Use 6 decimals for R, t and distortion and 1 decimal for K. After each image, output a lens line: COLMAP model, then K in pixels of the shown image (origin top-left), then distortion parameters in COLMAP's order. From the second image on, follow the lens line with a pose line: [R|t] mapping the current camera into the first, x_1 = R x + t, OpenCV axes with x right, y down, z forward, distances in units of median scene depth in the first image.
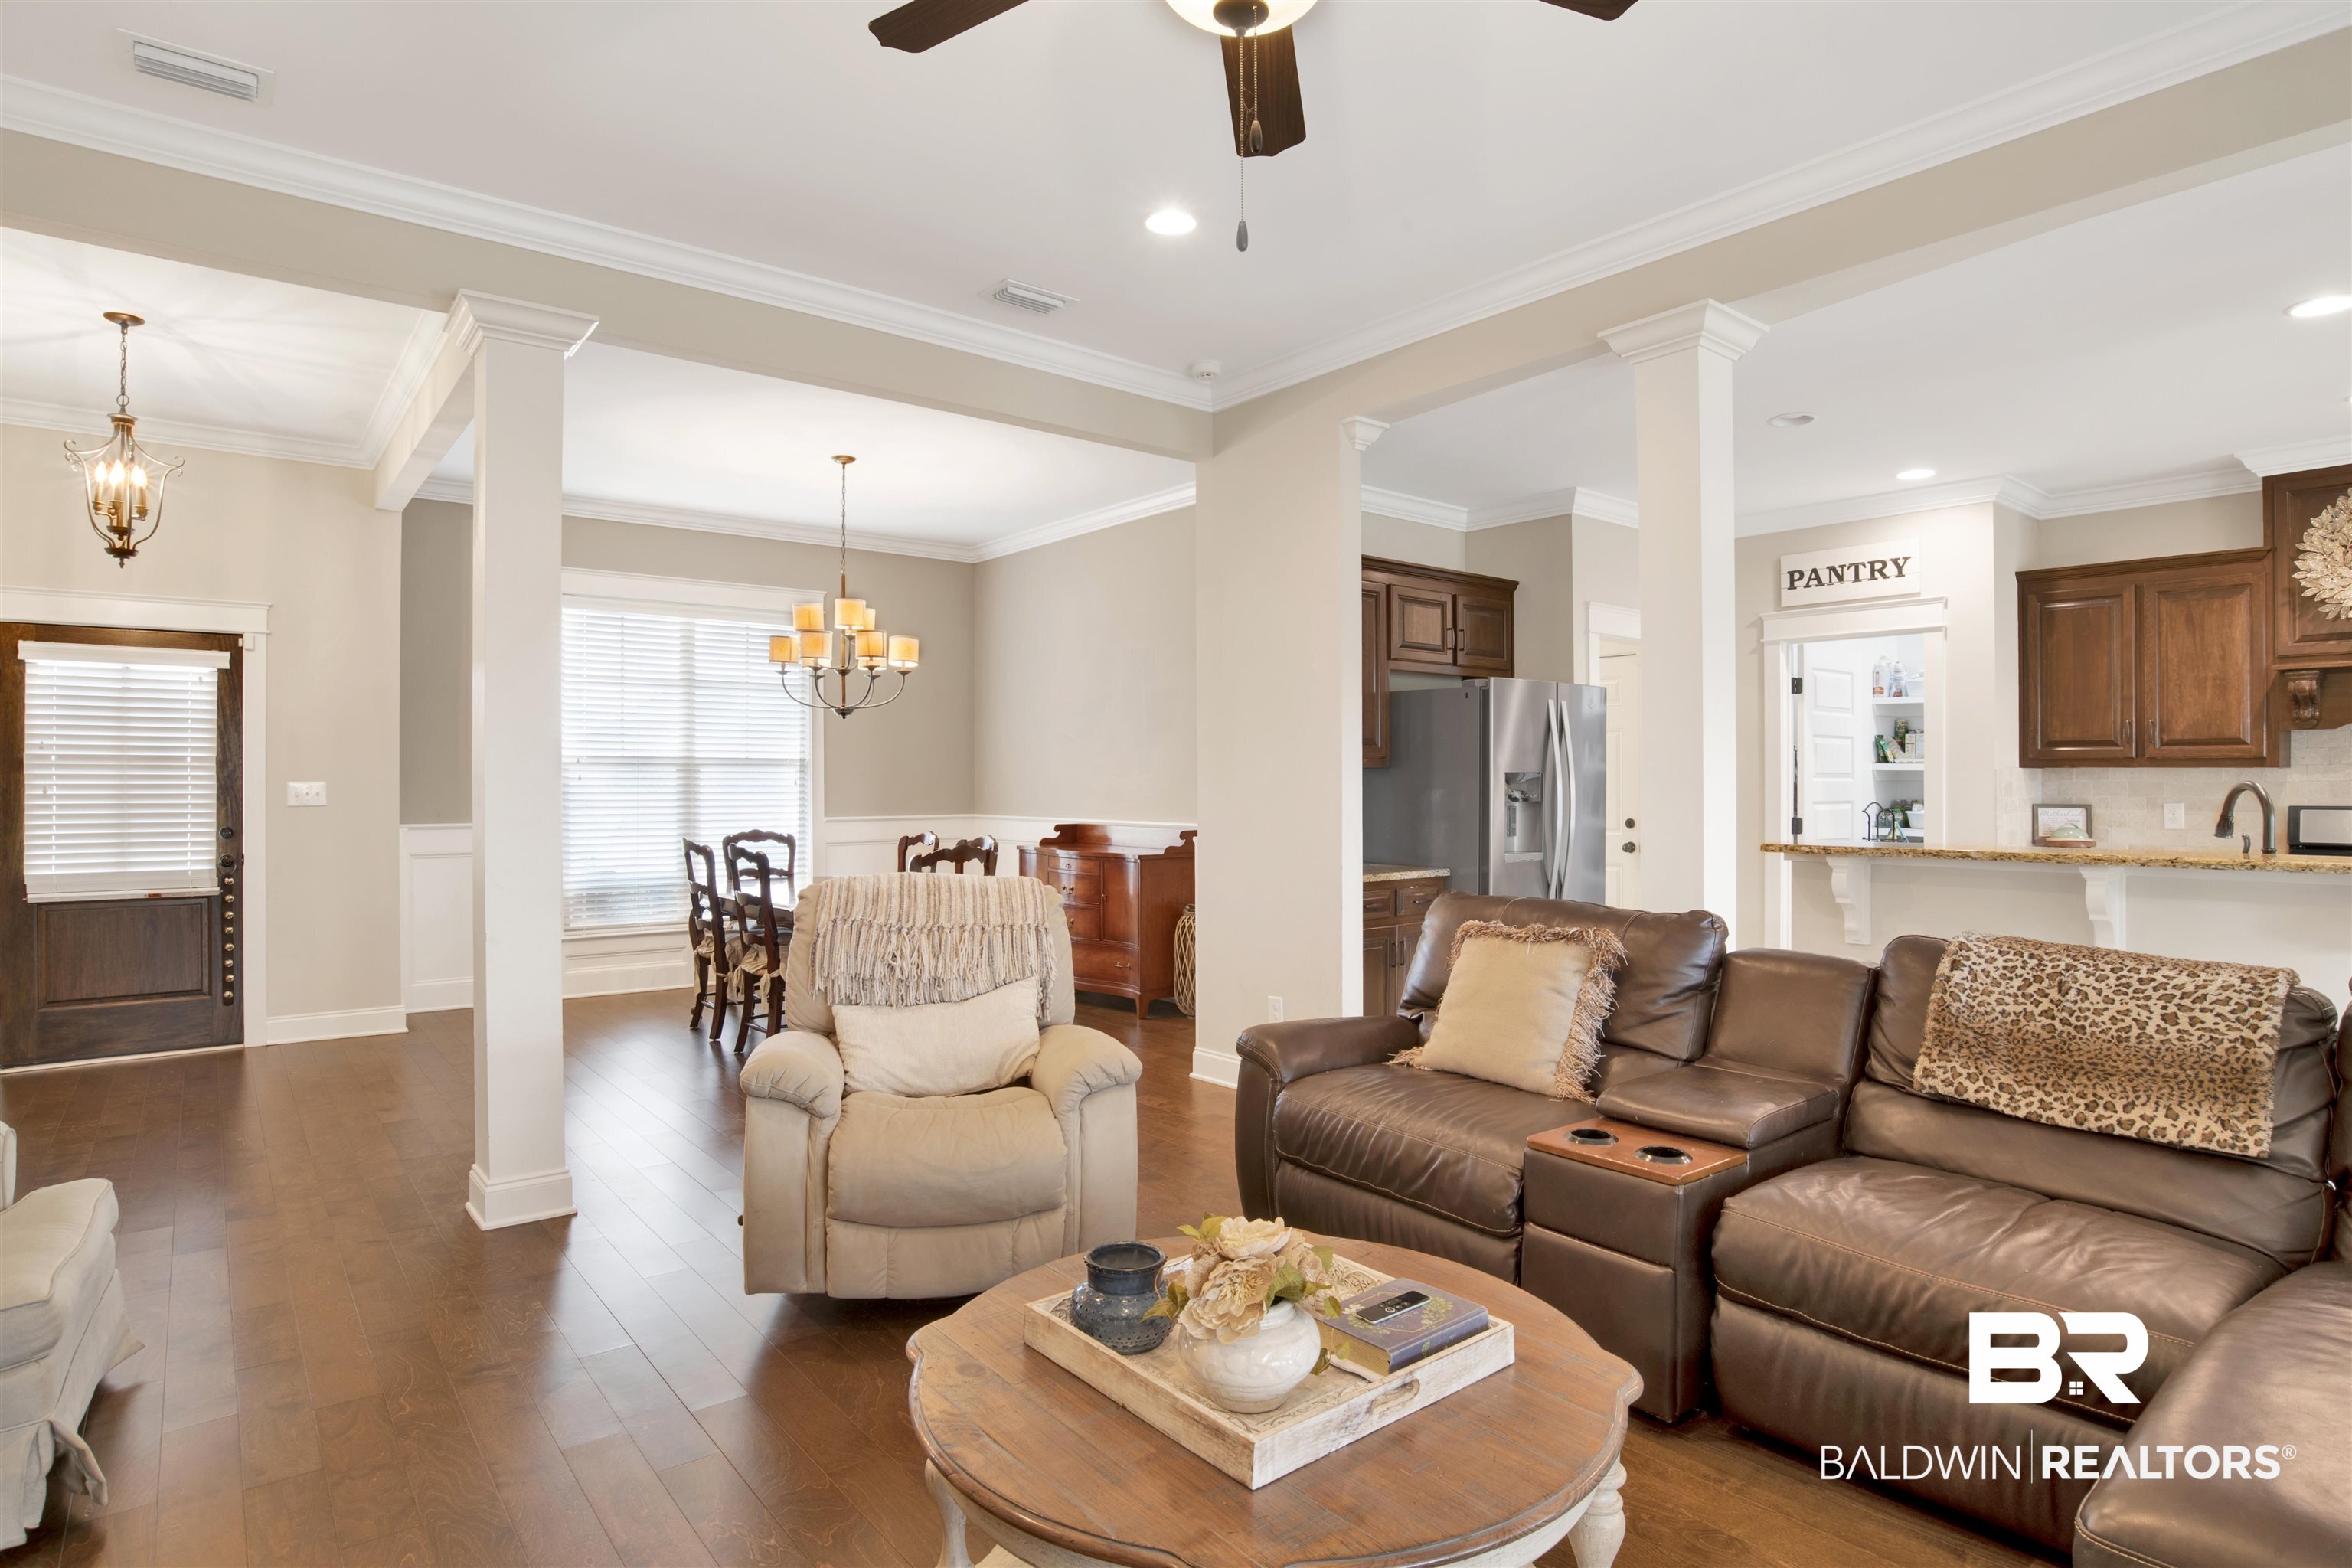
lens RADIAL K [[1266.7, 0, 1177.6], [0, 1266.7, 768.1], [0, 0, 1]] dist [-0.072645, 0.023285]
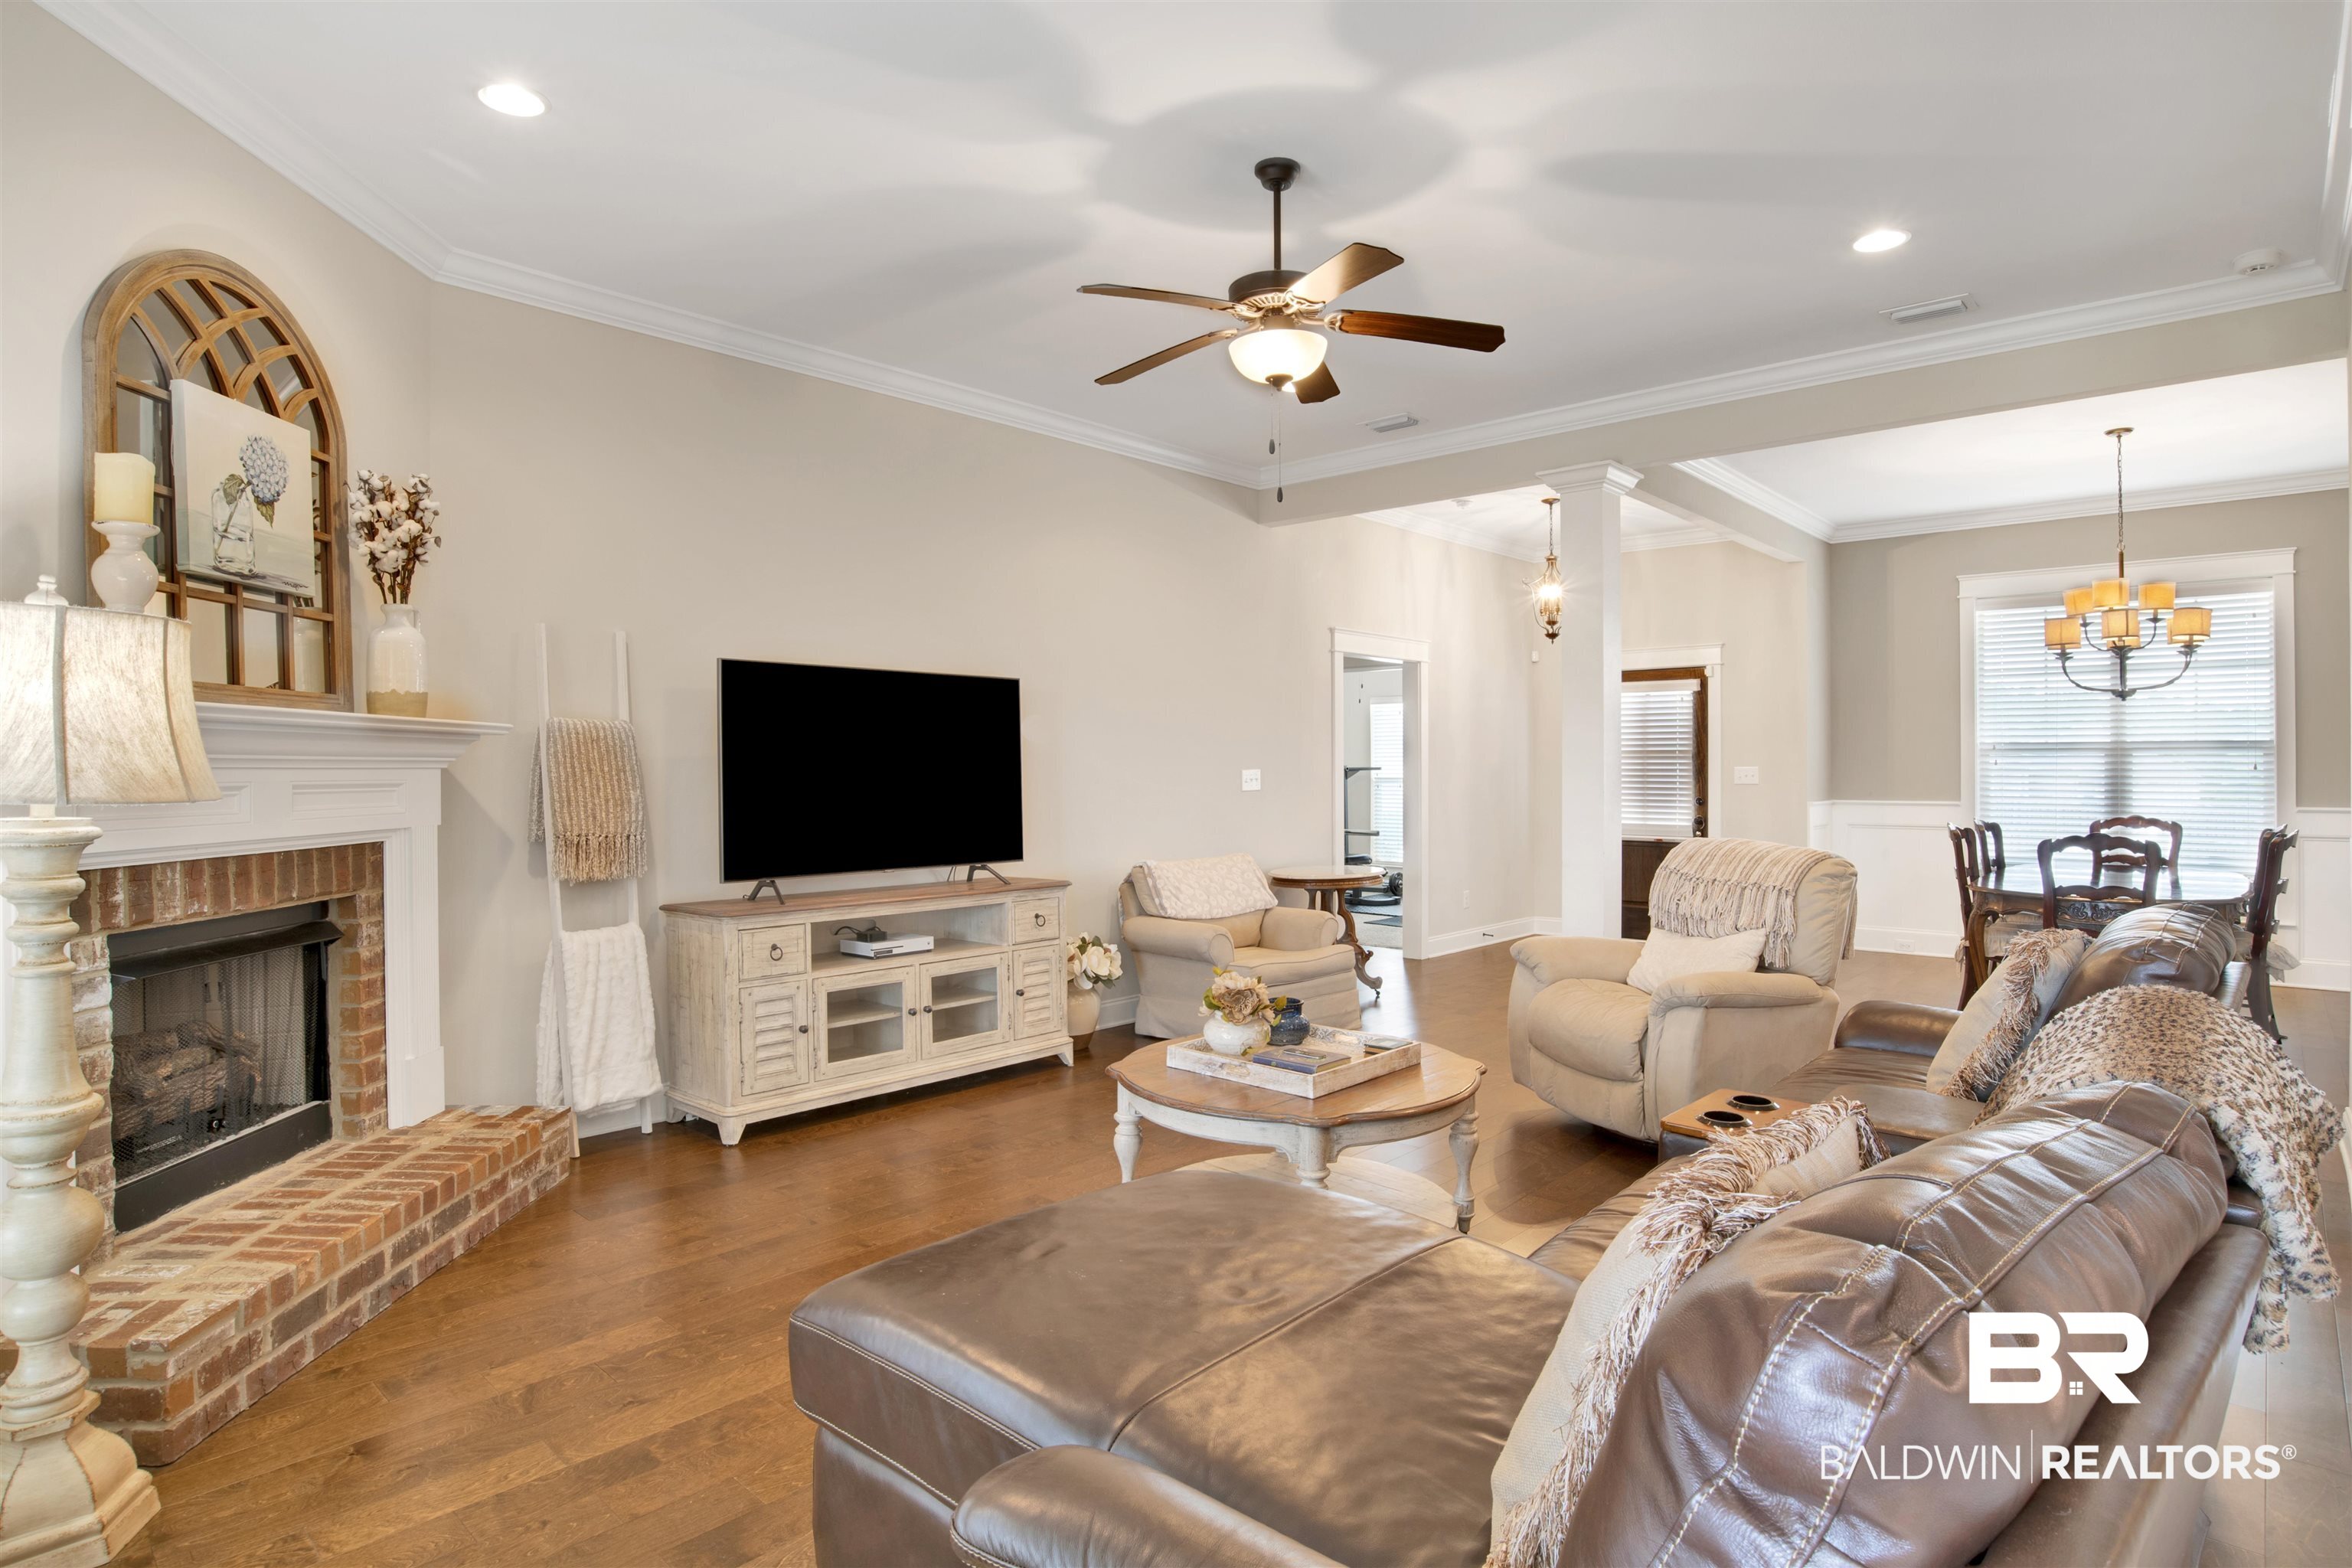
lens RADIAL K [[1234.2, 0, 1193.4], [0, 1234.2, 771.2], [0, 0, 1]] dist [-0.066576, 0.019513]
pose [[0.139122, 0.003402, -0.990269, 0.589690], [0.011830, 0.999917, 0.005097, 0.001517], [0.990205, -0.012424, 0.139071, 0.179665]]
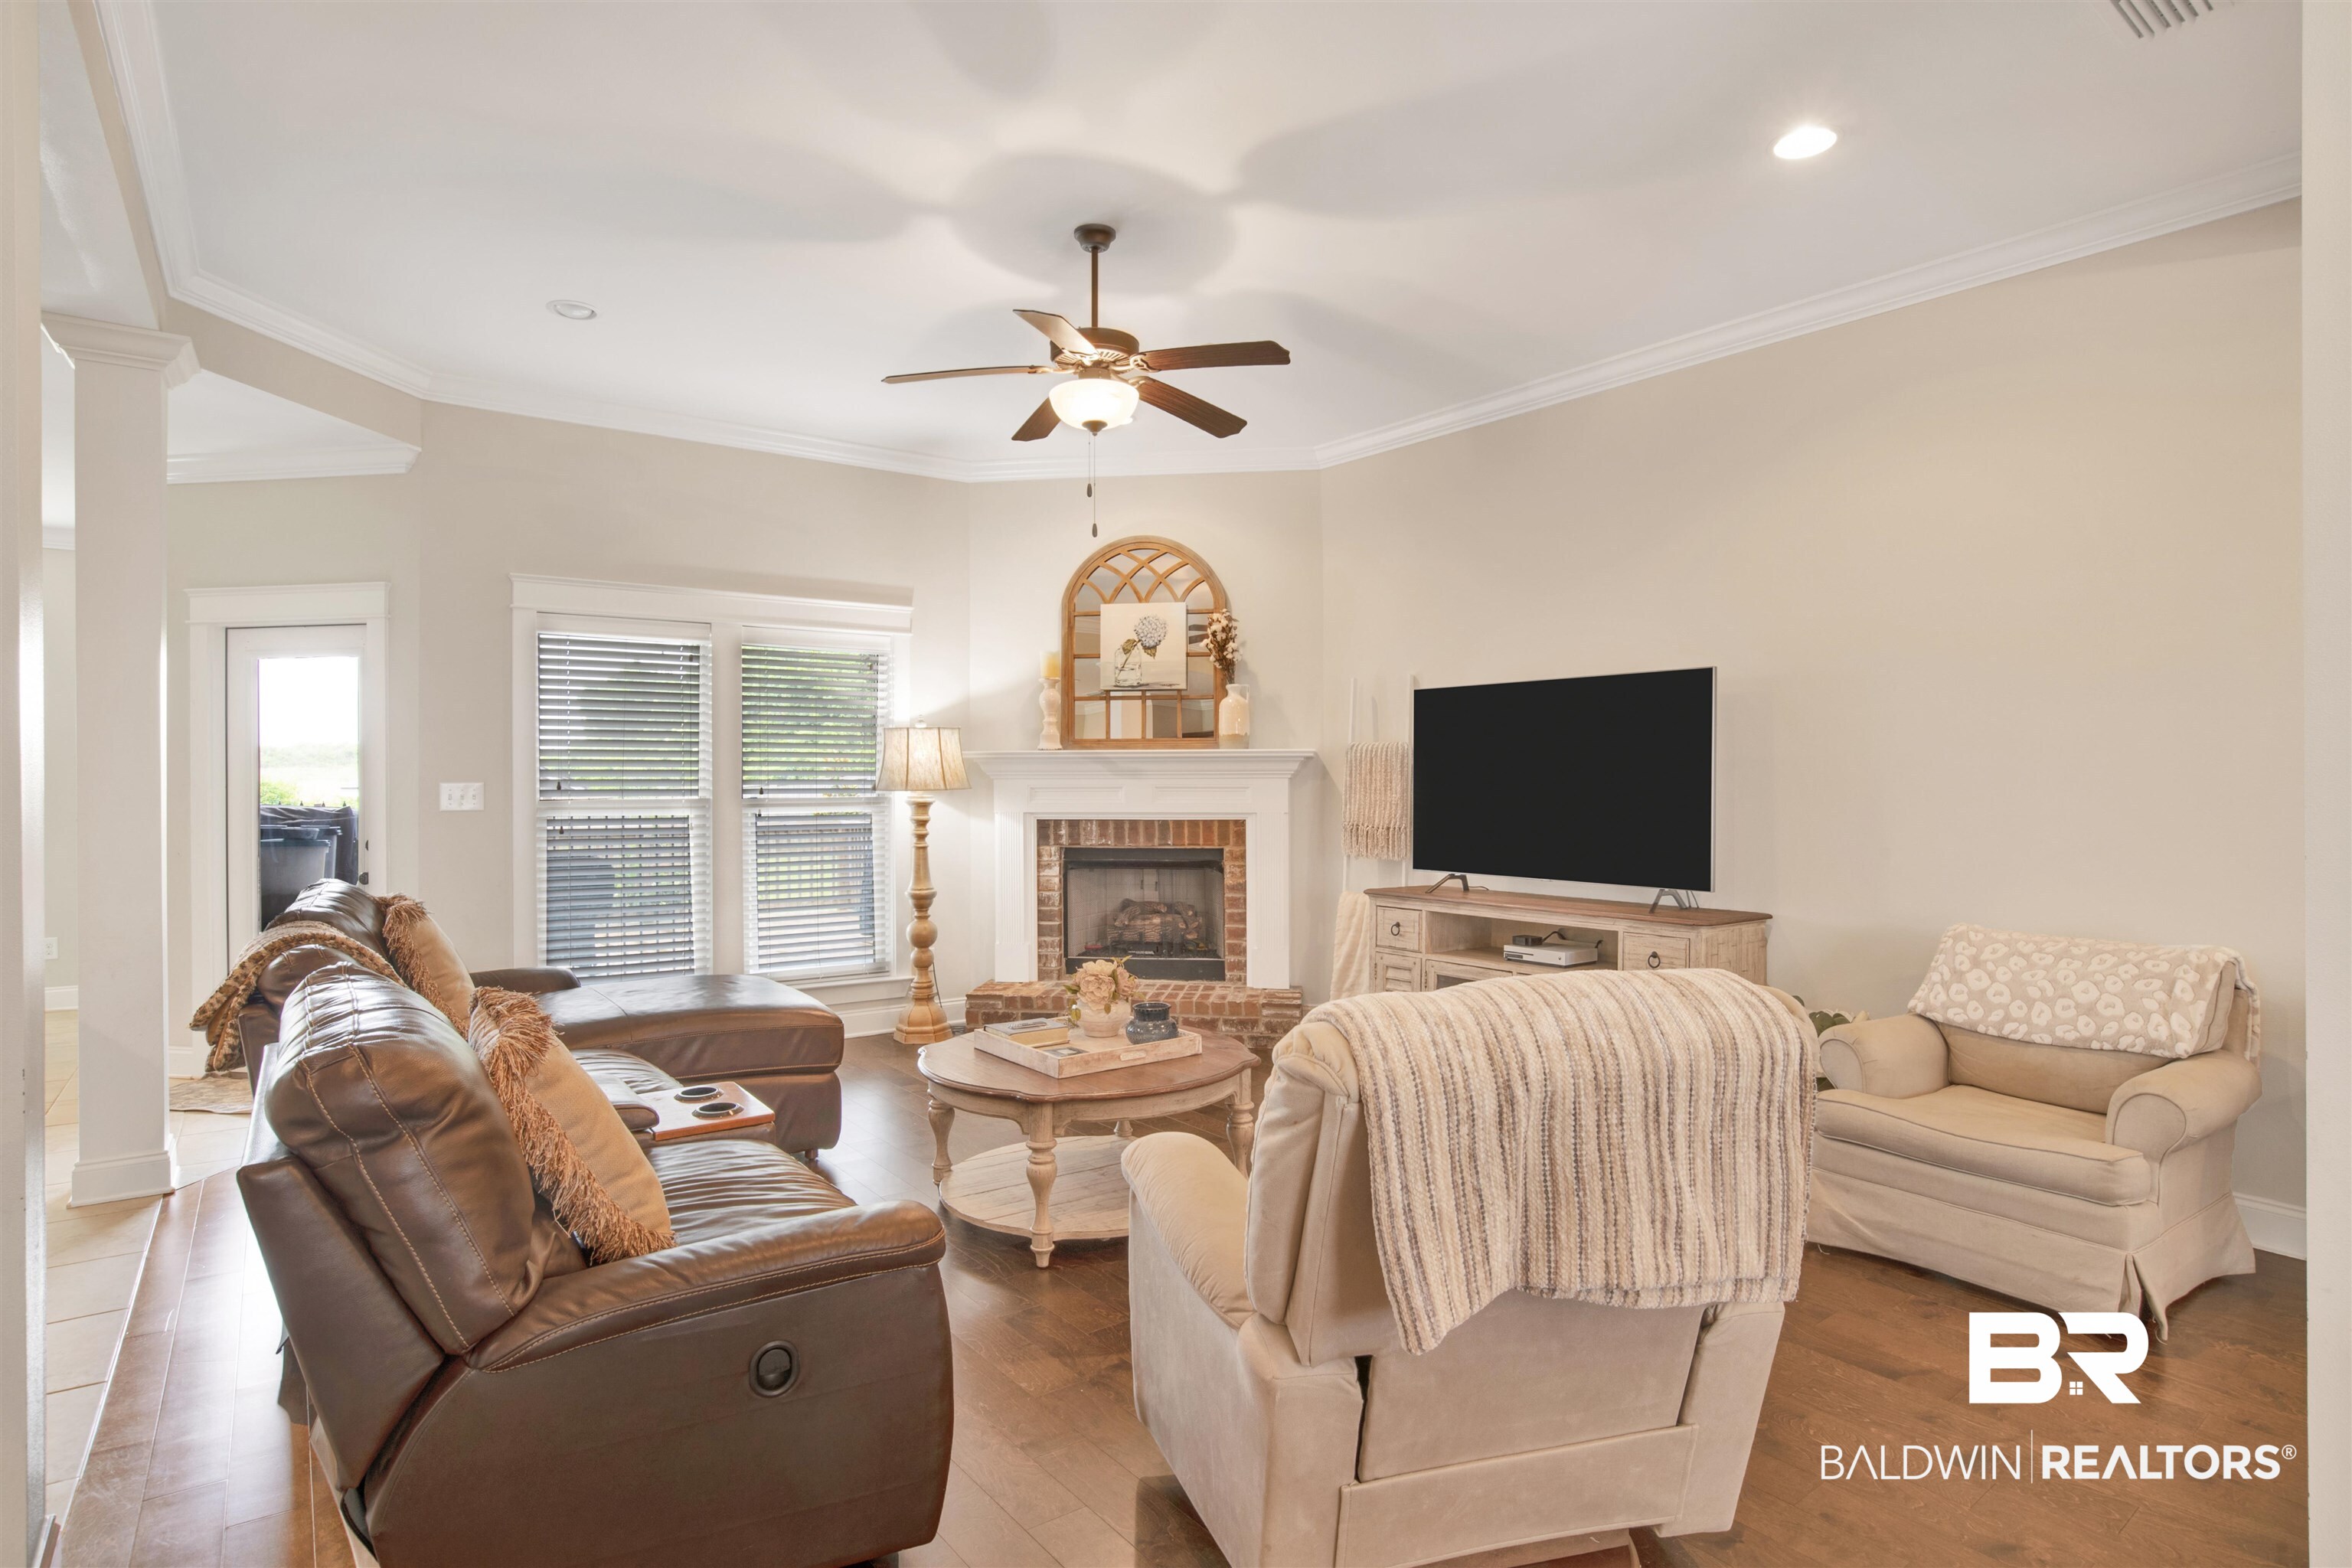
lens RADIAL K [[1214.0, 0, 1176.0], [0, 1214.0, 784.0], [0, 0, 1]] dist [-0.057205, 0.001192]
pose [[-0.999078, 0.003996, 0.042738, -0.053103], [0.003746, 0.999975, -0.005925, 0.009619], [-0.042761, -0.005759, -0.999069, 0.930872]]
